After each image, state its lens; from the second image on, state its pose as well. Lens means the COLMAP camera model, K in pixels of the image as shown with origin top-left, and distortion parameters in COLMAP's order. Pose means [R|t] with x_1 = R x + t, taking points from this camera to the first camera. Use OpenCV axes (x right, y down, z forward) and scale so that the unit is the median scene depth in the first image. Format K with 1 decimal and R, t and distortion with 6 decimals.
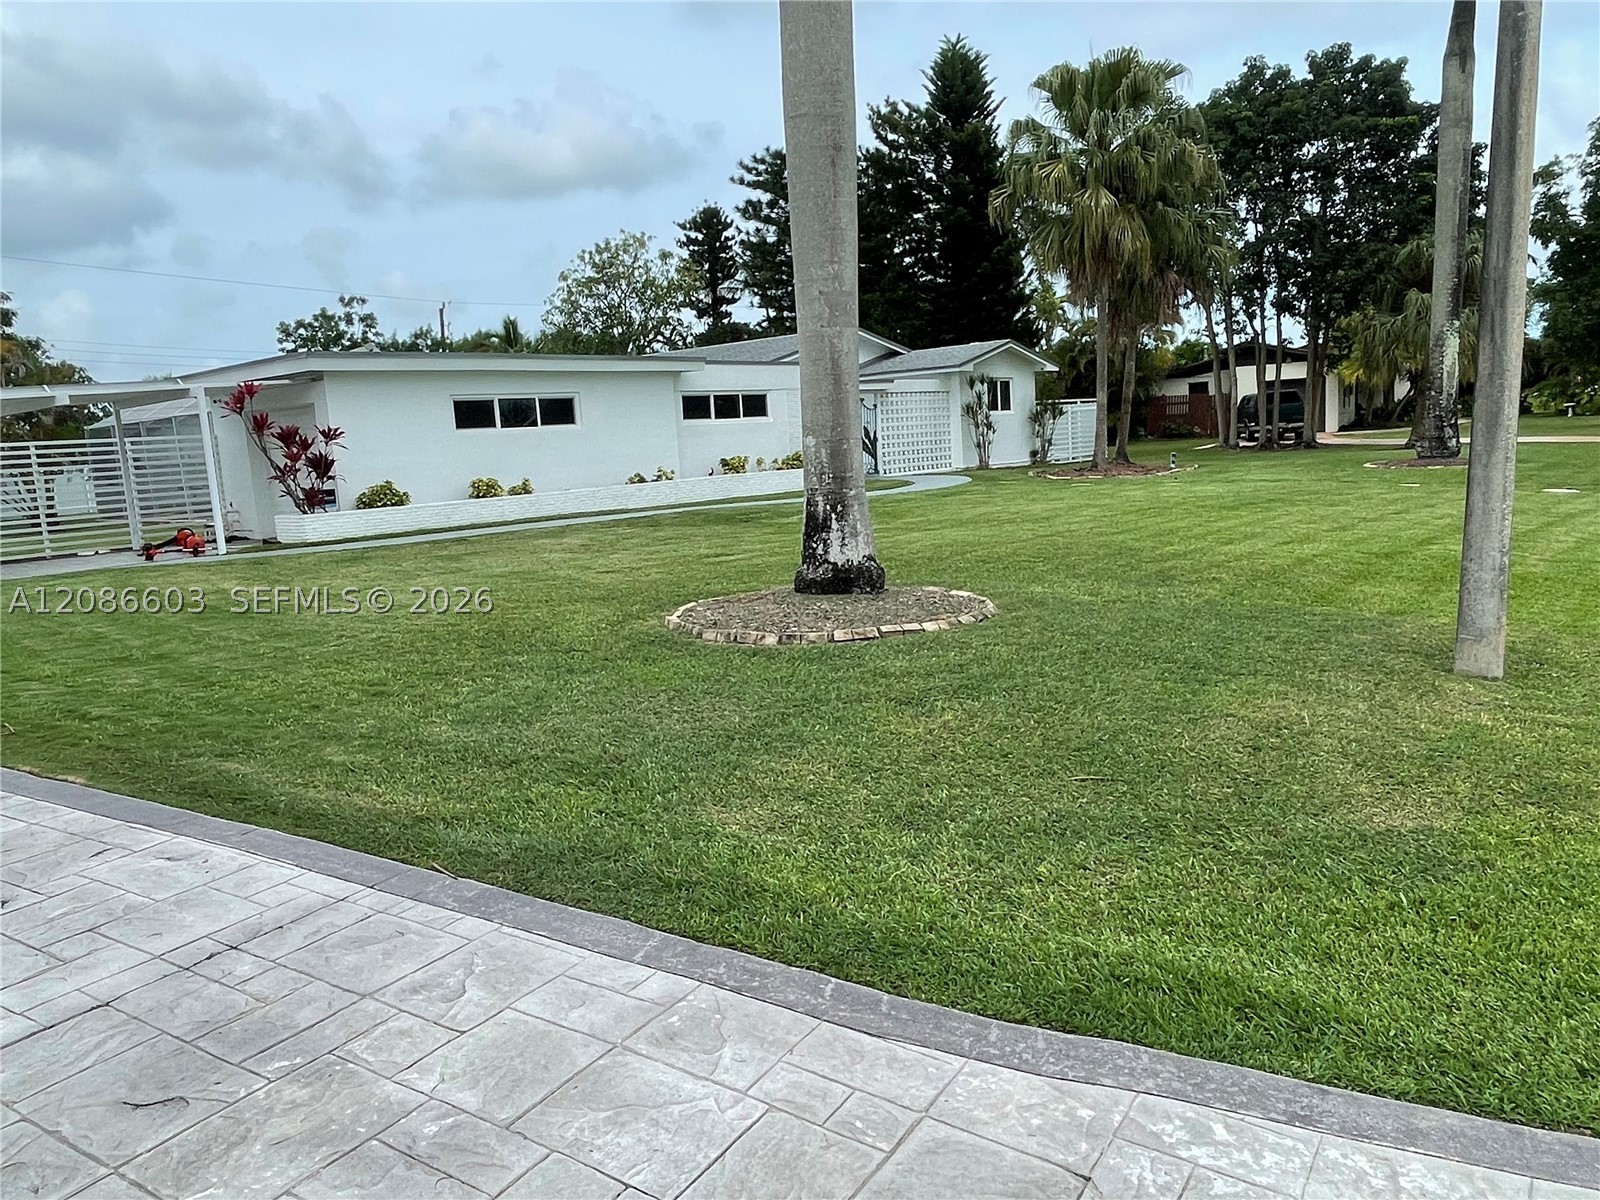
lens RADIAL K [[1083.2, 0, 800.0], [0, 1083.2, 600.0], [0, 0, 1]] dist [0.008530, 0.001655]
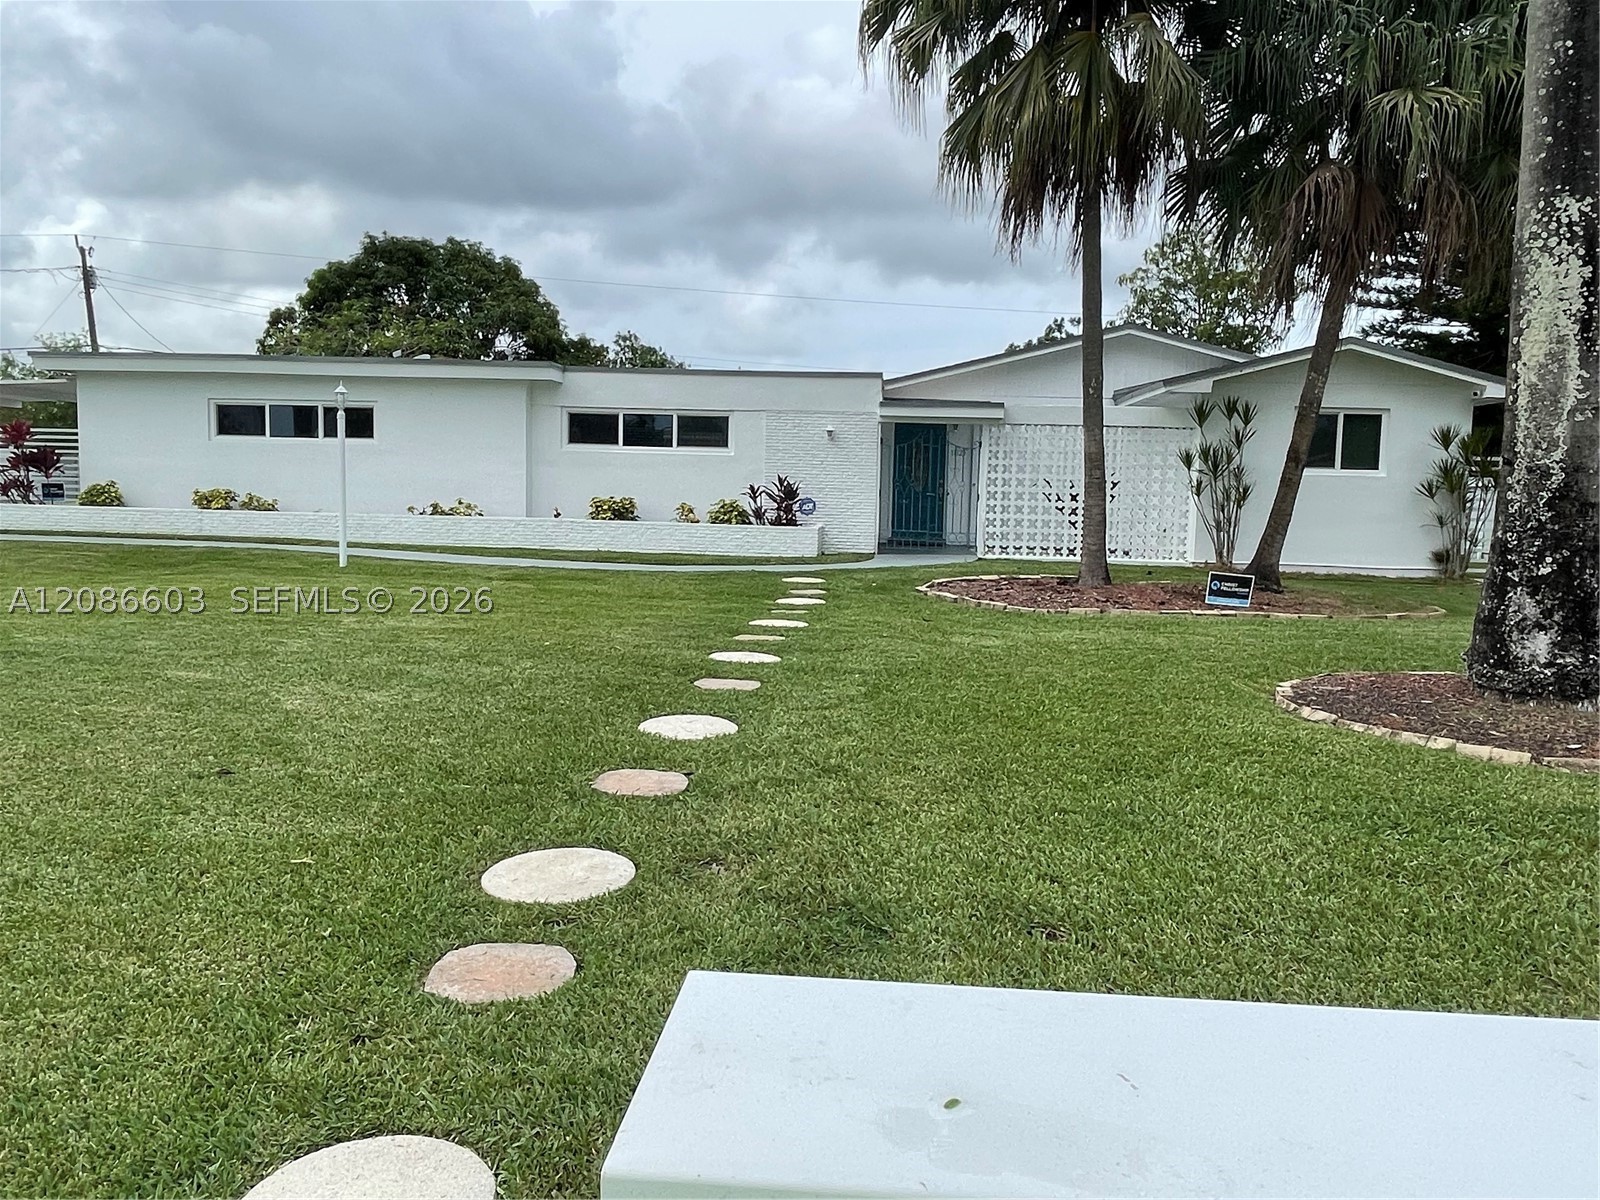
lens RADIAL K [[1083.2, 0, 800.0], [0, 1083.2, 600.0], [0, 0, 1]] dist [0.008530, 0.001655]
pose [[0.634703, 0.162592, -0.755458, 0.615533], [-0.179047, 0.981953, 0.060911, -0.136310], [0.751728, 0.096602, 0.652360, 0.643486]]
